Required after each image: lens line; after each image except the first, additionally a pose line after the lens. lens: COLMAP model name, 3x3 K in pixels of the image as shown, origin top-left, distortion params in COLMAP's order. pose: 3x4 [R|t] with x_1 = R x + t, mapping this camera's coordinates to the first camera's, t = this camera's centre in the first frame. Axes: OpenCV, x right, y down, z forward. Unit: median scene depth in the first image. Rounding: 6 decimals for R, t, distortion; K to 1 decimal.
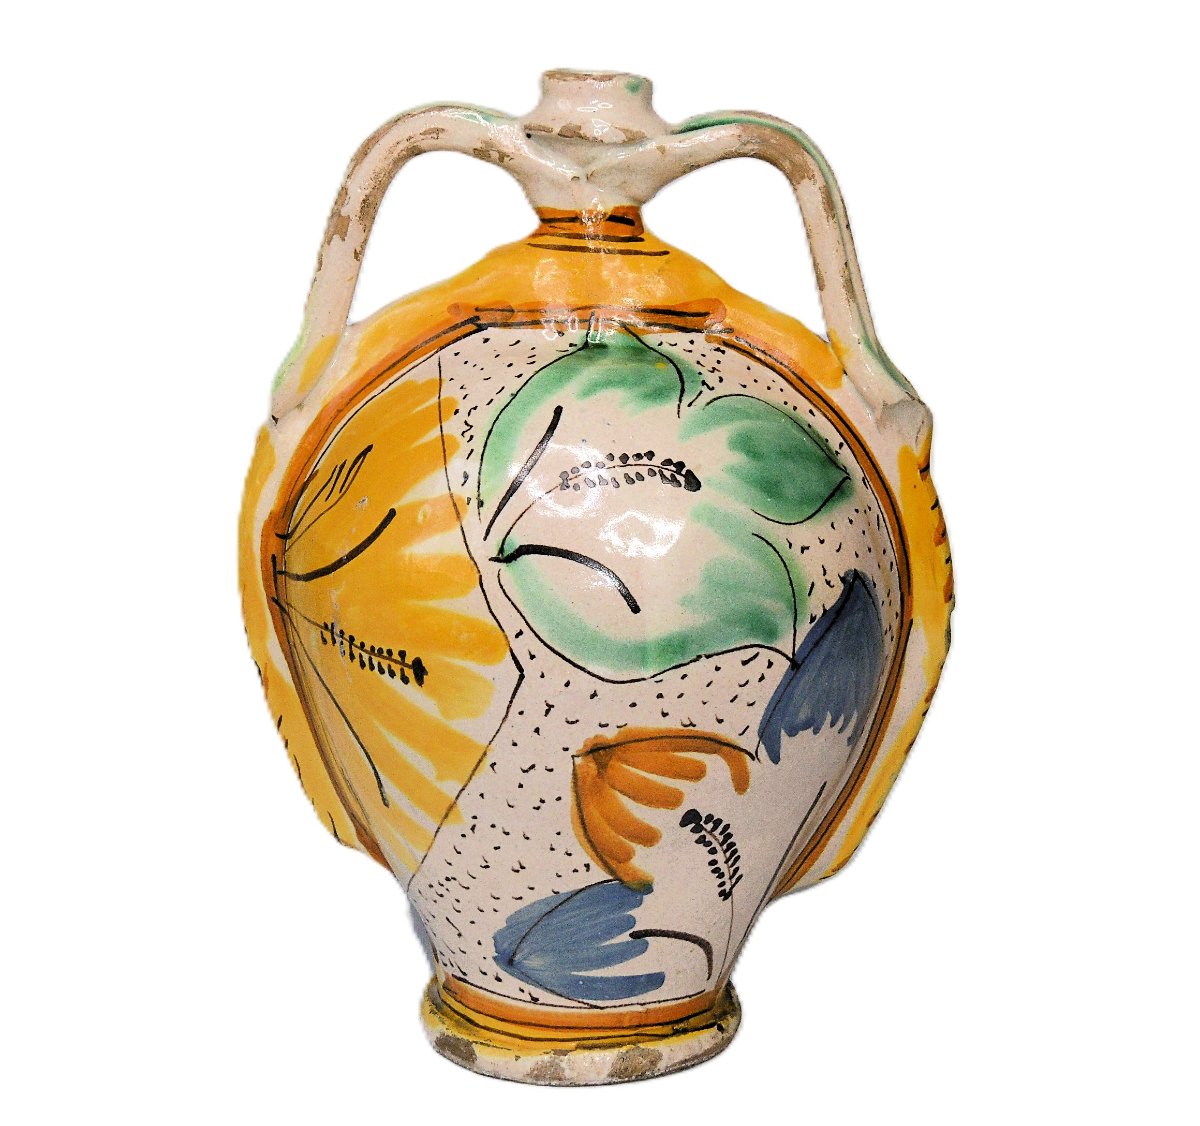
lens RADIAL K [[3383.7, 0, 608.3], [0, 3383.7, 561.6], [0, 0, 1]] dist [0.079299, 0.000000]
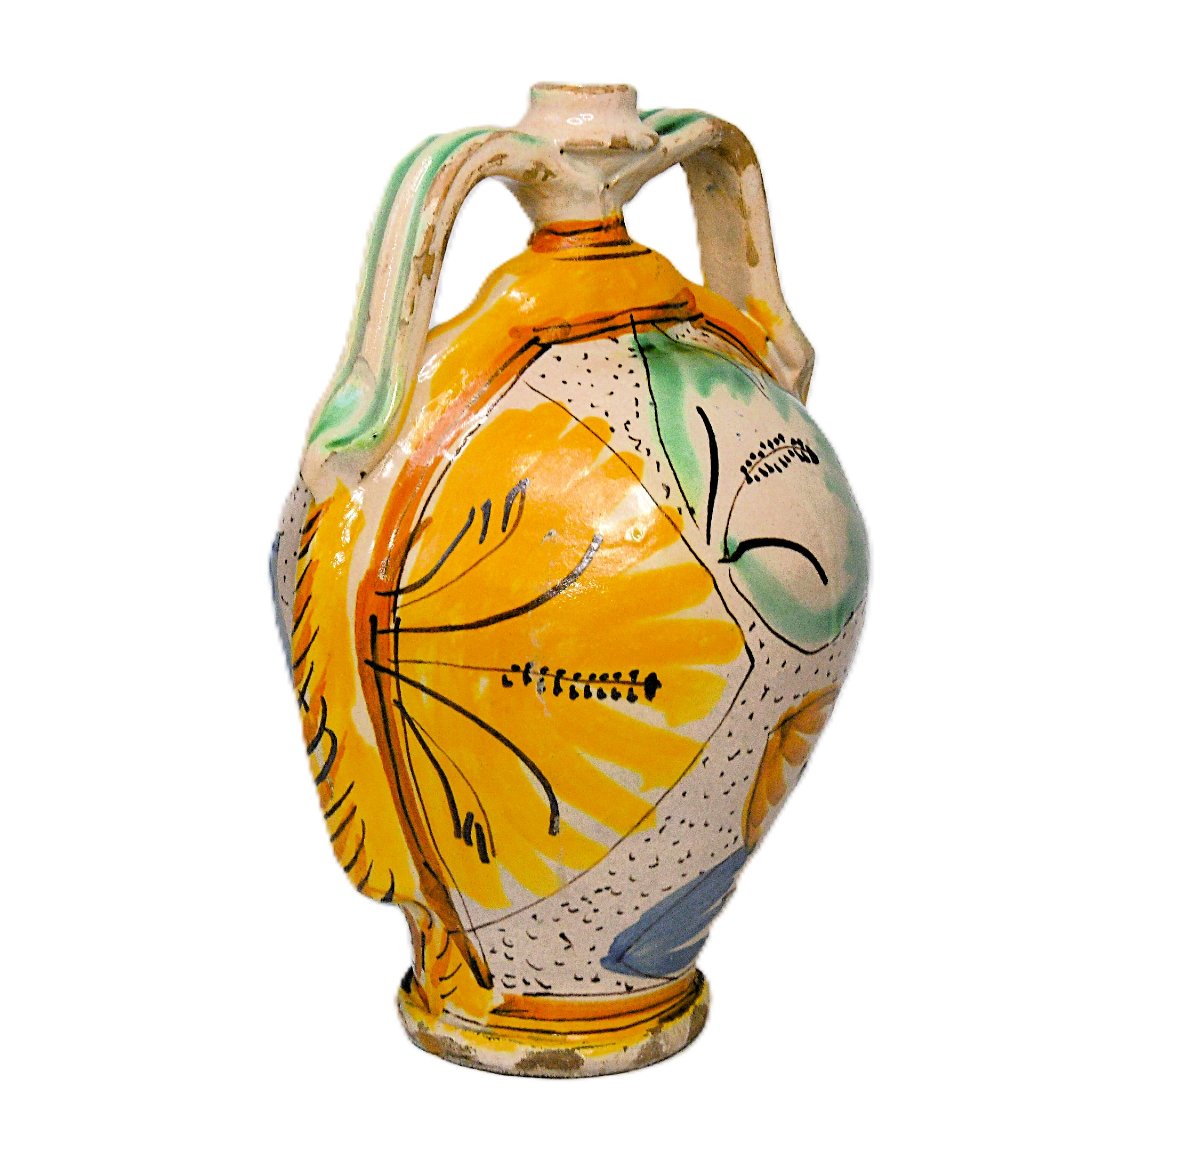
lens RADIAL K [[3476.6, 0, 596.2], [0, 3476.6, 581.4], [0, 0, 1]] dist [0.072721, 0.000000]
pose [[0.673201, -0.193489, 0.713696, -0.792084], [0.168793, 0.979888, 0.106439, -0.110325], [-0.719937, 0.048812, 0.692321, 0.284363]]
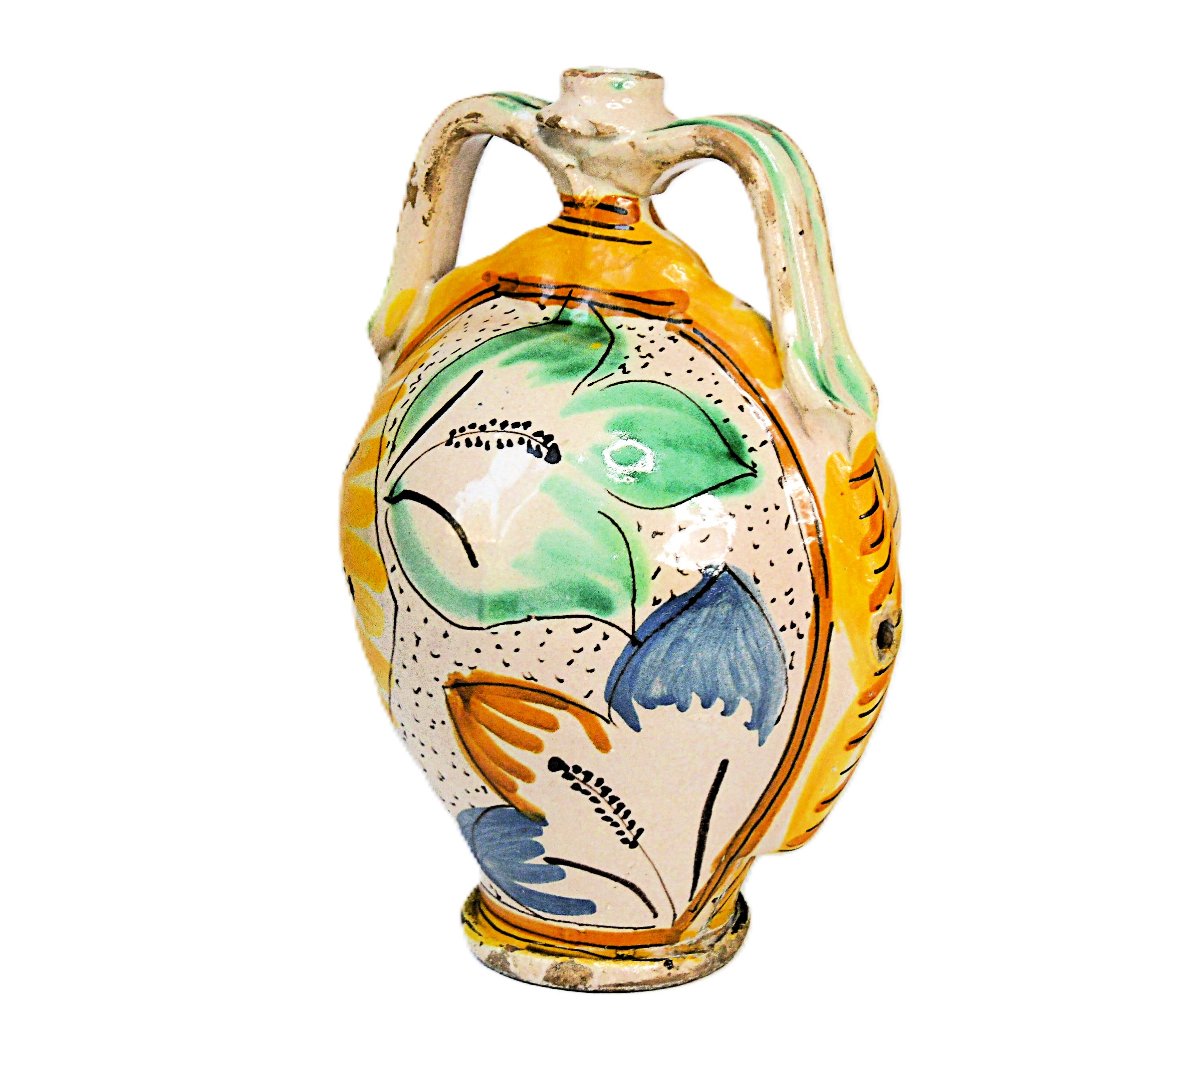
lens RADIAL K [[2450.3, 0, 591.4], [0, 2450.3, 545.2], [0, 0, 1]] dist [0.034357, 0.000000]
pose [[0.818526, 0.156832, -0.552647, 0.455127], [-0.137774, 0.987529, 0.076188, -0.054641], [0.557703, 0.013779, 0.829926, 0.356297]]
